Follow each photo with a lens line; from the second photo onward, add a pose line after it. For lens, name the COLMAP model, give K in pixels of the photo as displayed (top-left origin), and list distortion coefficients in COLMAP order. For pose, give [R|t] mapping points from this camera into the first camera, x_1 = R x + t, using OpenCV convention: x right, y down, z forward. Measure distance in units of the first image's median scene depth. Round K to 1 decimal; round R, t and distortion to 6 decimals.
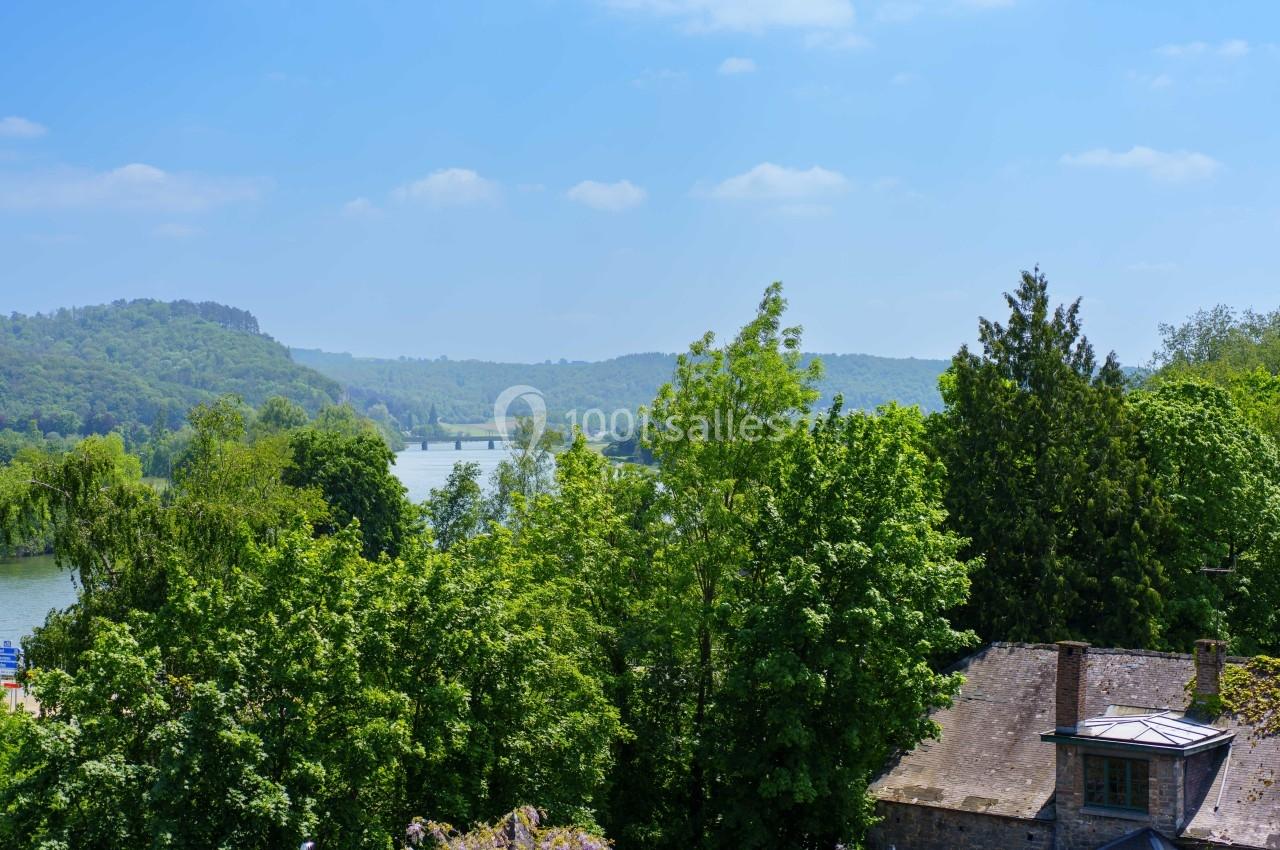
lens RADIAL K [[1938.5, 0, 640.0], [0, 1938.5, 425.0], [0, 0, 1]] dist [-0.033187, -0.159190]
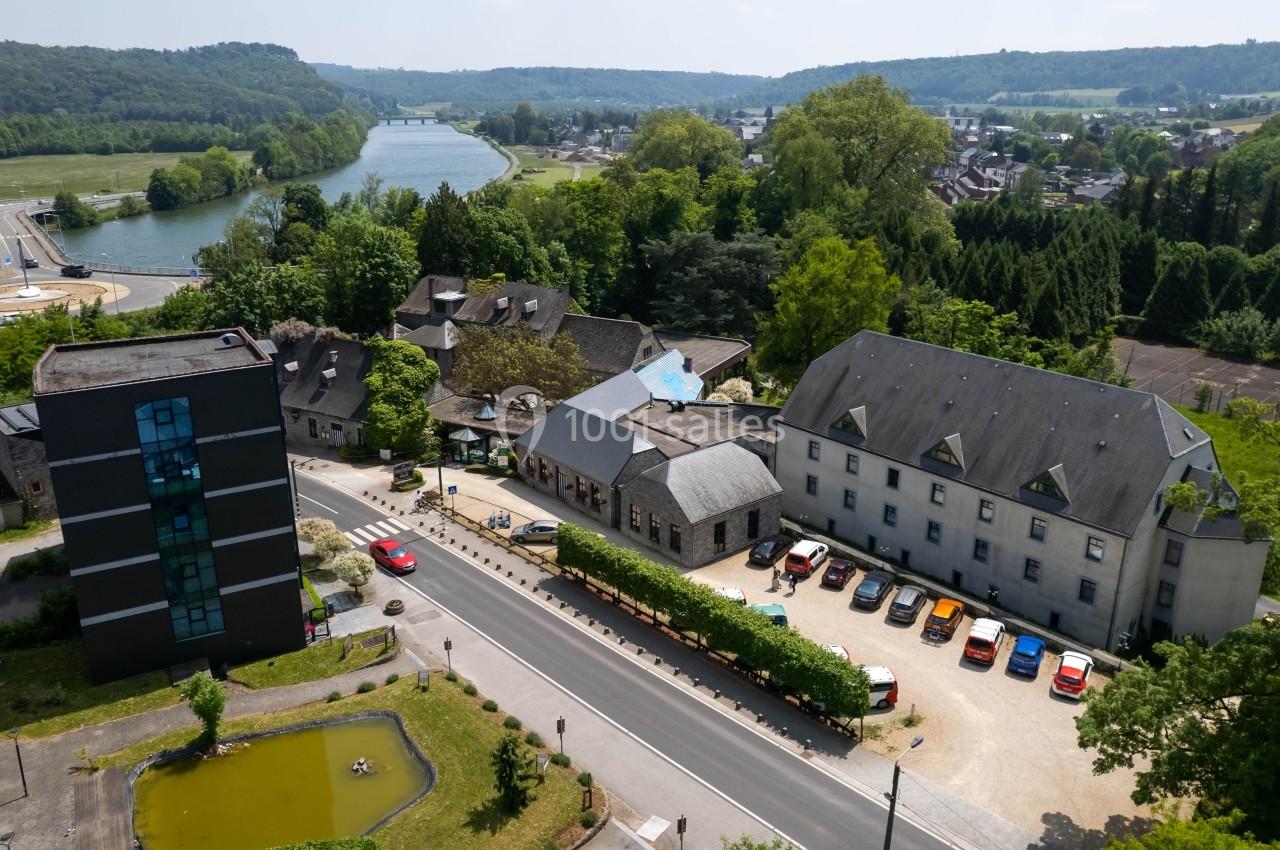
lens RADIAL K [[1040.1, 0, 640.0], [0, 1040.1, 425.0], [0, 0, 1]] dist [-0.055566, 0.004136]
pose [[0.995096, -0.032670, 0.093368, 0.032229], [0.001940, 0.950151, 0.311784, -0.022007], [-0.098899, -0.310074, 0.945554, -0.102103]]
